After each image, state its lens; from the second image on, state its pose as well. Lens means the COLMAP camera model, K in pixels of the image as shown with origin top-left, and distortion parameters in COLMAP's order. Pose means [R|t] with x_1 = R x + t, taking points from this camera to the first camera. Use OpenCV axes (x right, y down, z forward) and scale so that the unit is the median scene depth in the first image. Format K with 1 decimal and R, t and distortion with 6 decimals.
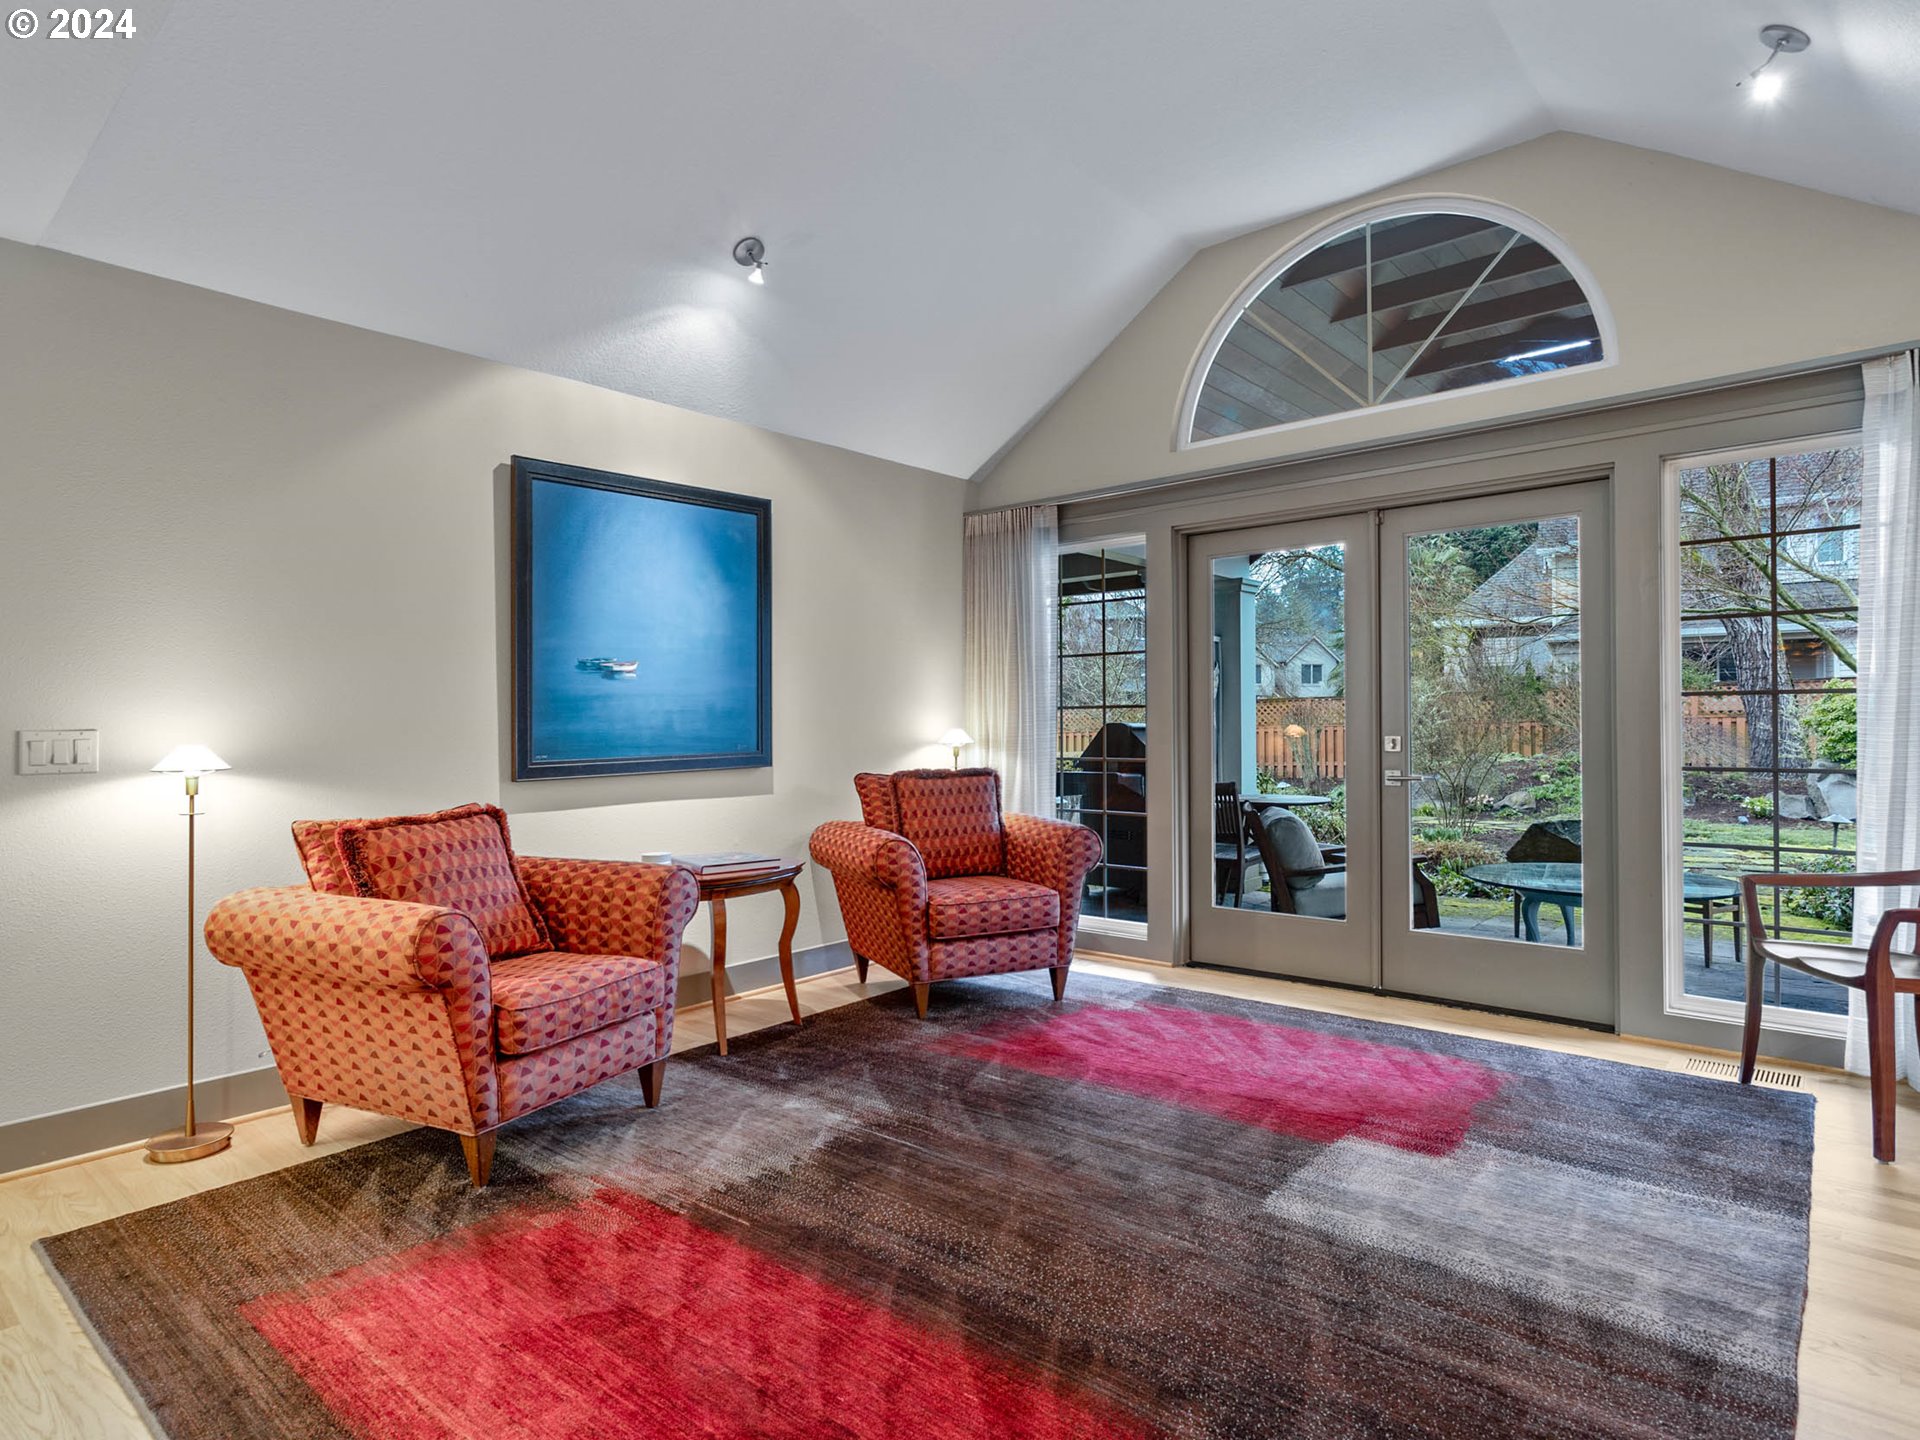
lens RADIAL K [[1073.7, 0, 944.1], [0, 1073.7, 721.4], [0, 0, 1]] dist [0.003785, 0.002173]
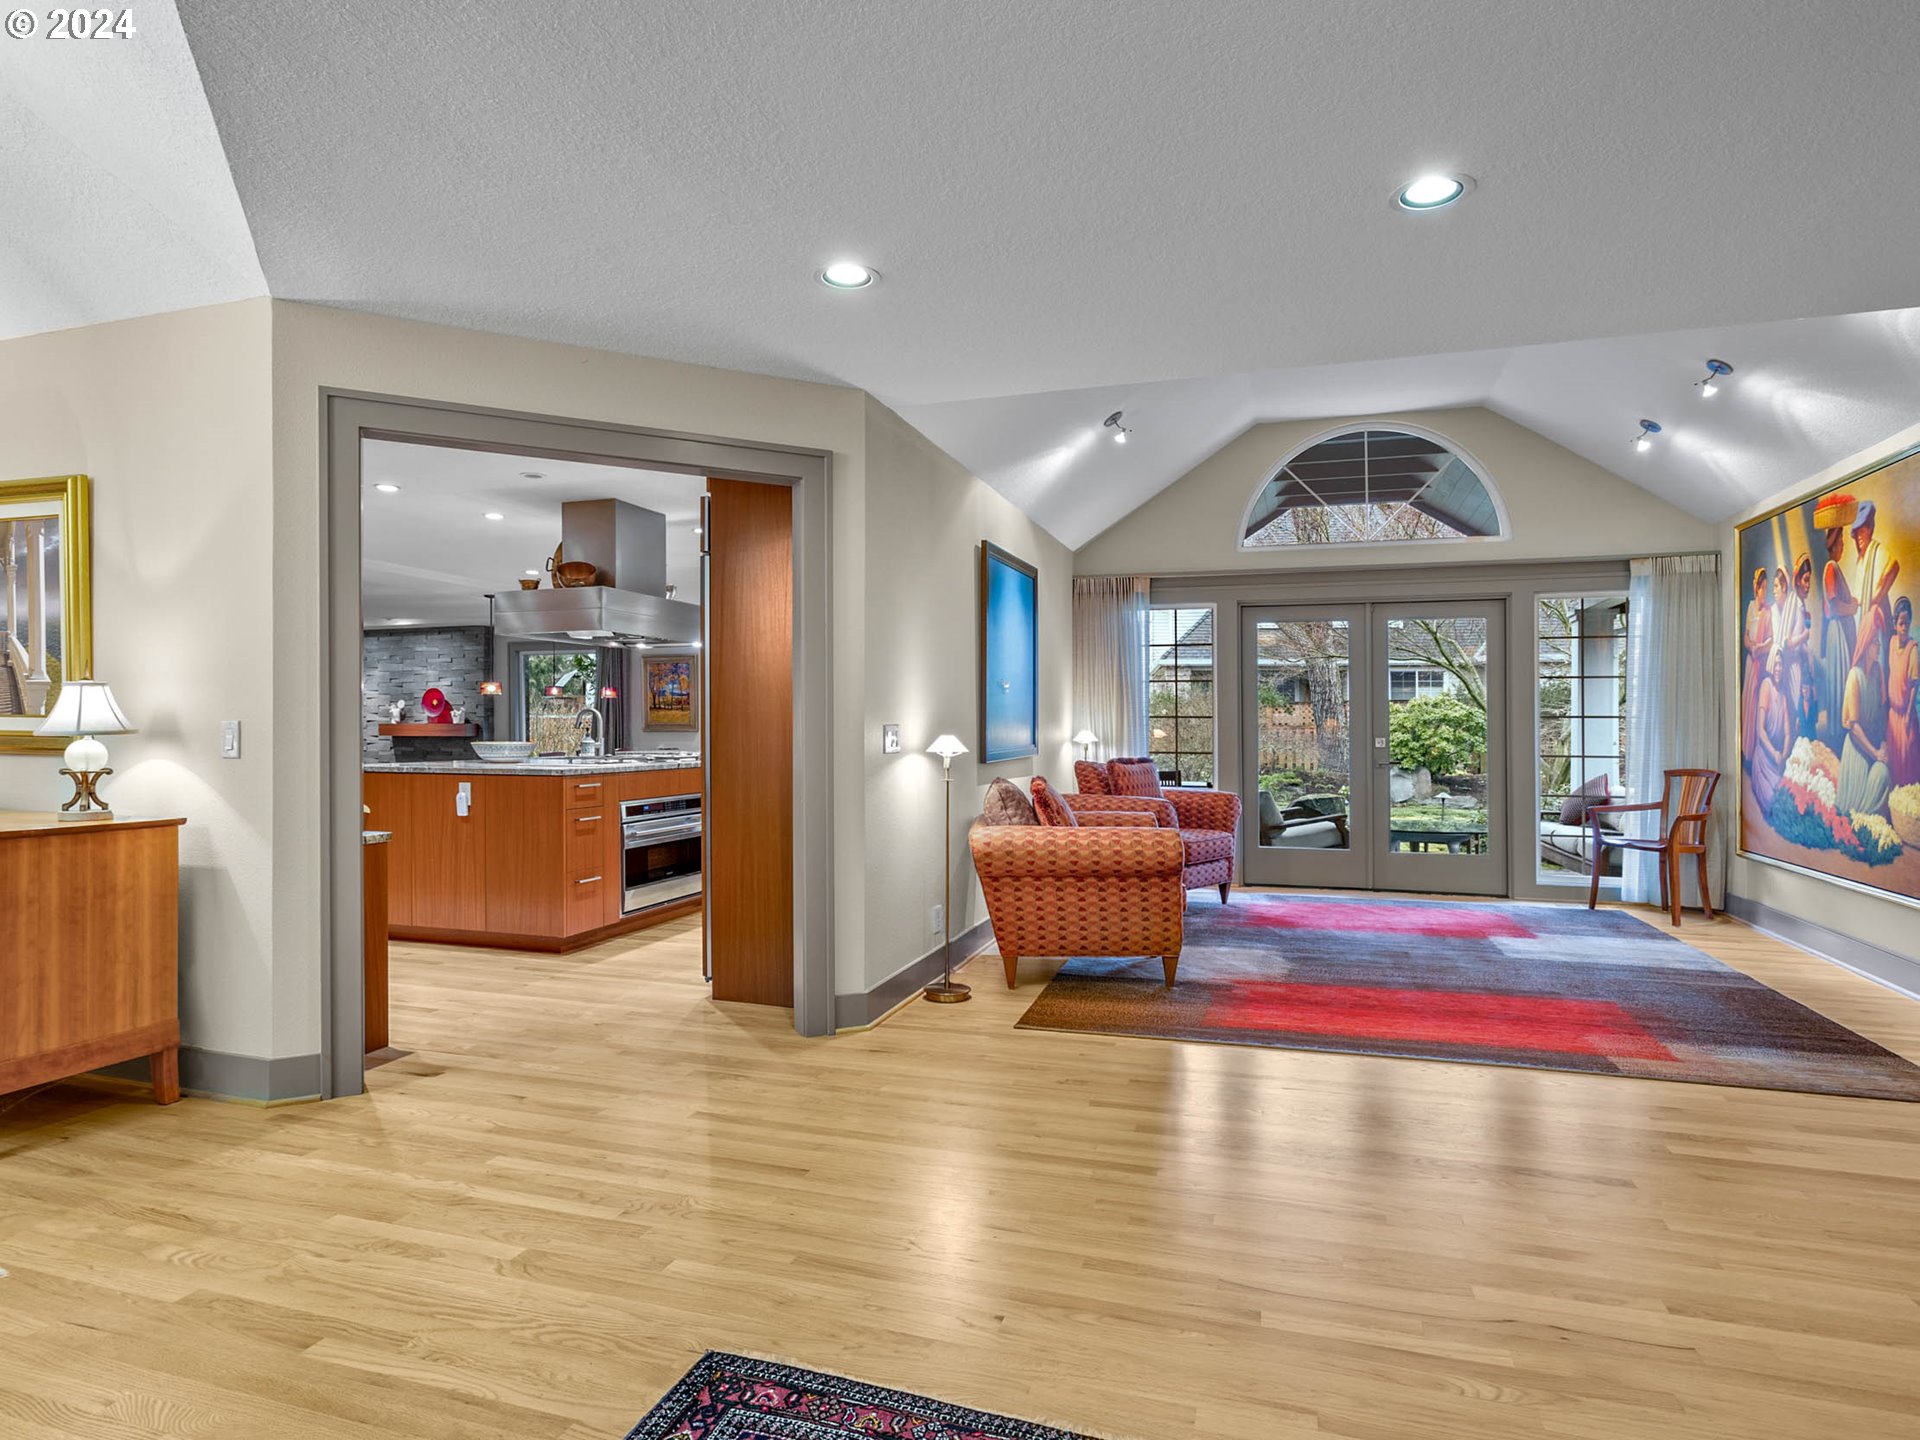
lens RADIAL K [[1073.7, 0, 978.8], [0, 1073.7, 720.0], [0, 0, 1]] dist [0.003785, 0.002173]
pose [[0.911179, 0.015295, 0.411727, -0.989351], [-0.012703, 0.999879, -0.009032, 0.010204], [-0.411816, 0.003000, 0.911262, -0.322802]]
